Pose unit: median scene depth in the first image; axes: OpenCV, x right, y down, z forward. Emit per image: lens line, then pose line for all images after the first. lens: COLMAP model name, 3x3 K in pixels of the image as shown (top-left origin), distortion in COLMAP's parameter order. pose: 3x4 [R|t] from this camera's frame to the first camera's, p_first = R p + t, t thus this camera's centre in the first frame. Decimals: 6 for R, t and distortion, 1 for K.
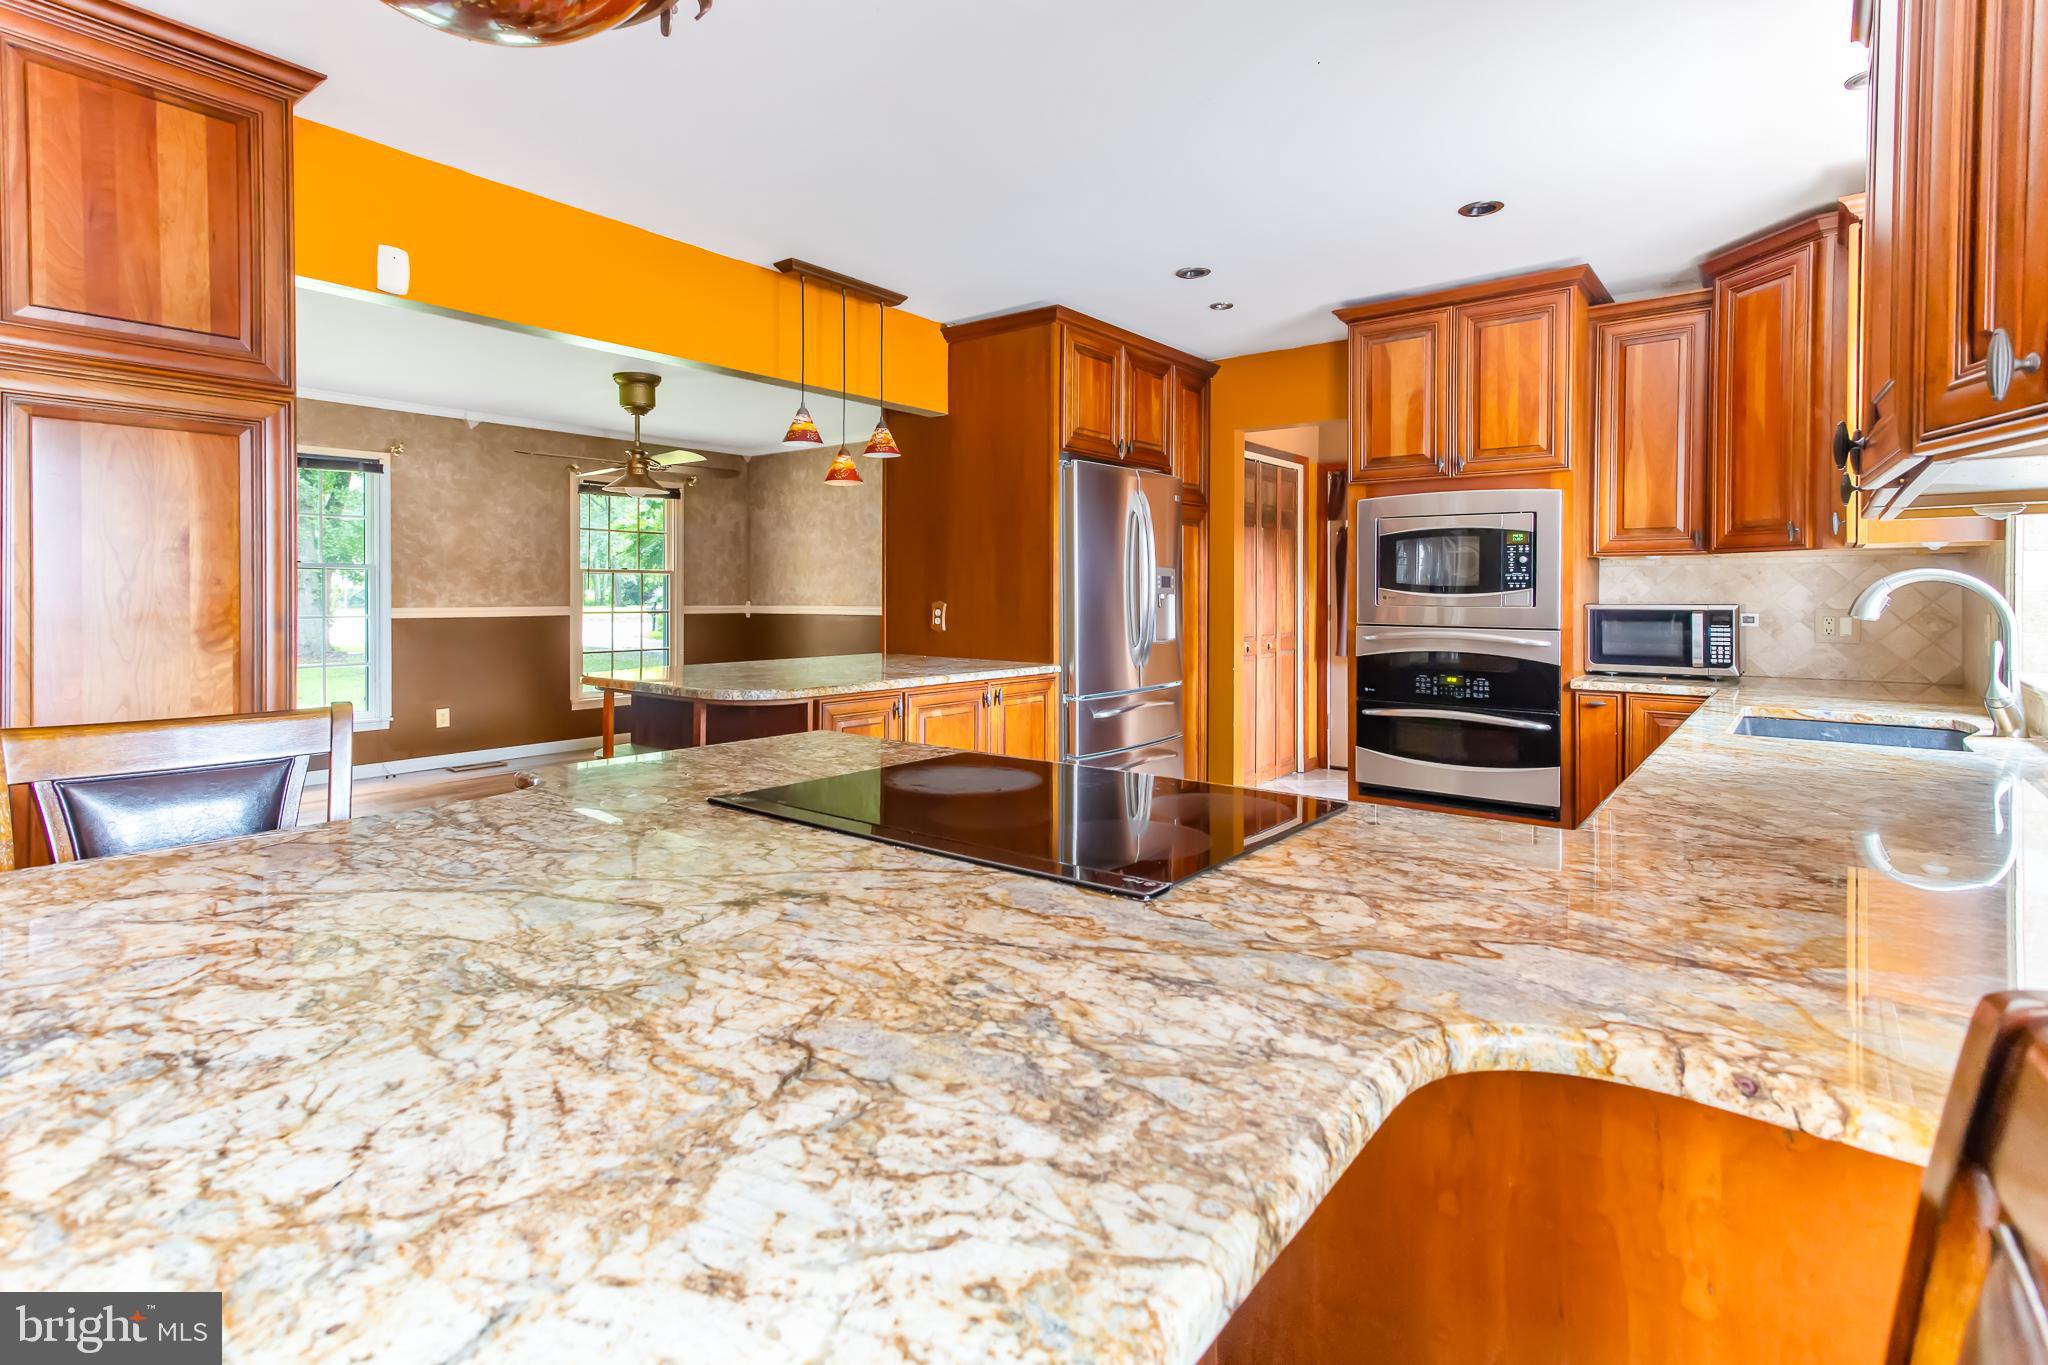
lens RADIAL K [[997.3, 0, 1017.0], [0, 997.3, 591.1], [0, 0, 1]] dist [0.027035, 0.001421]
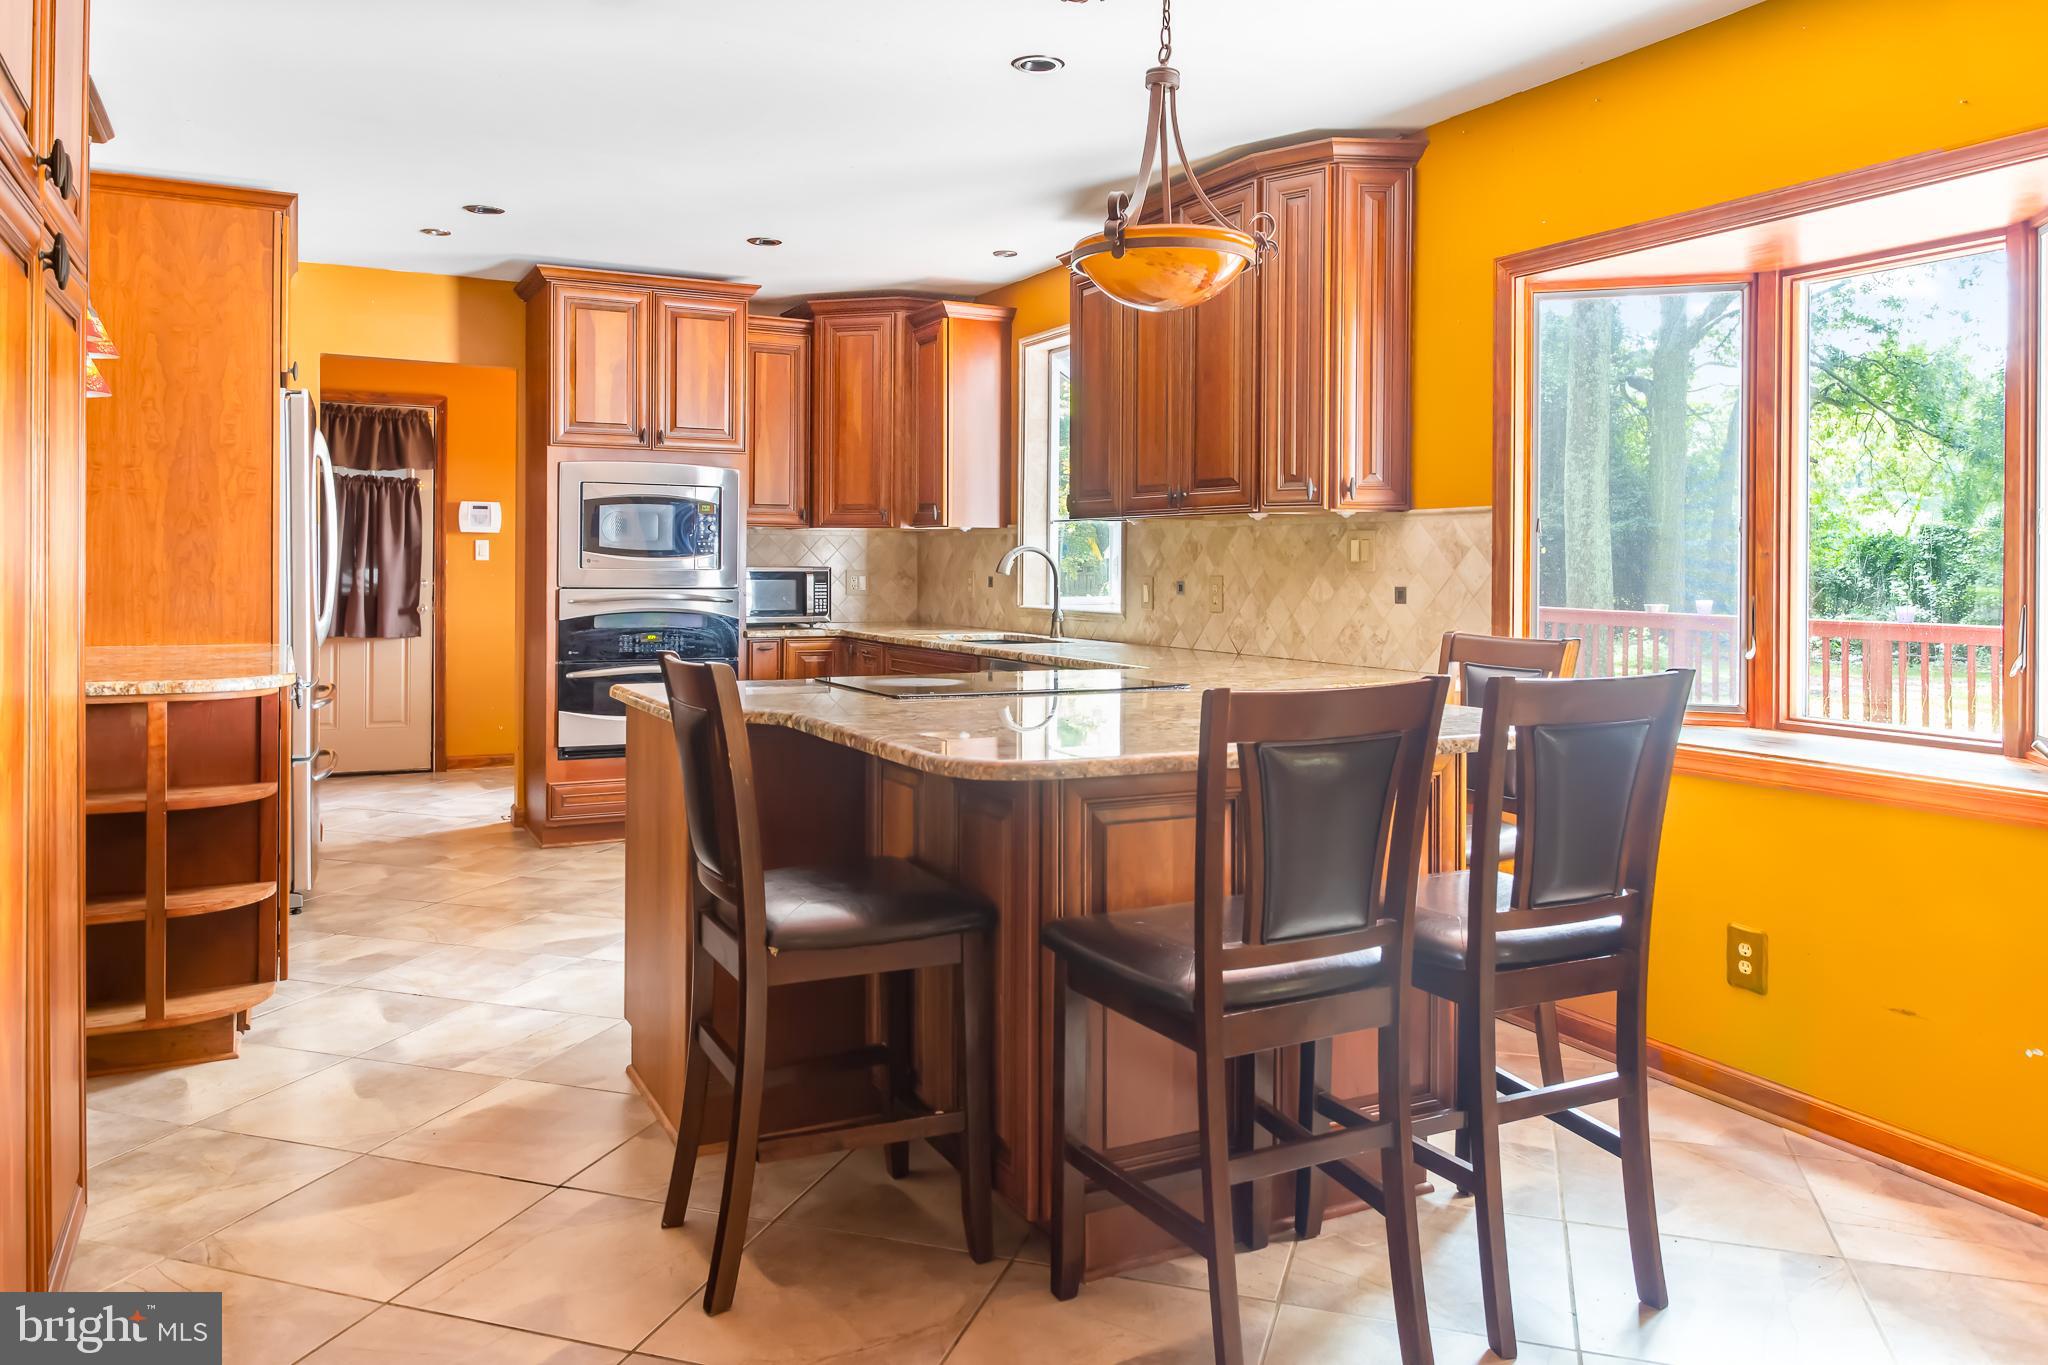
lens RADIAL K [[1456.9, 0, 1022.7], [0, 1456.9, 586.5], [0, 0, 1]] dist [-0.003599, -0.002180]
pose [[0.419380, -0.013529, 0.907710, -0.846706], [-0.005931, 0.999827, 0.017642, 0.004034], [-0.907791, -0.012782, 0.419227, -0.018243]]
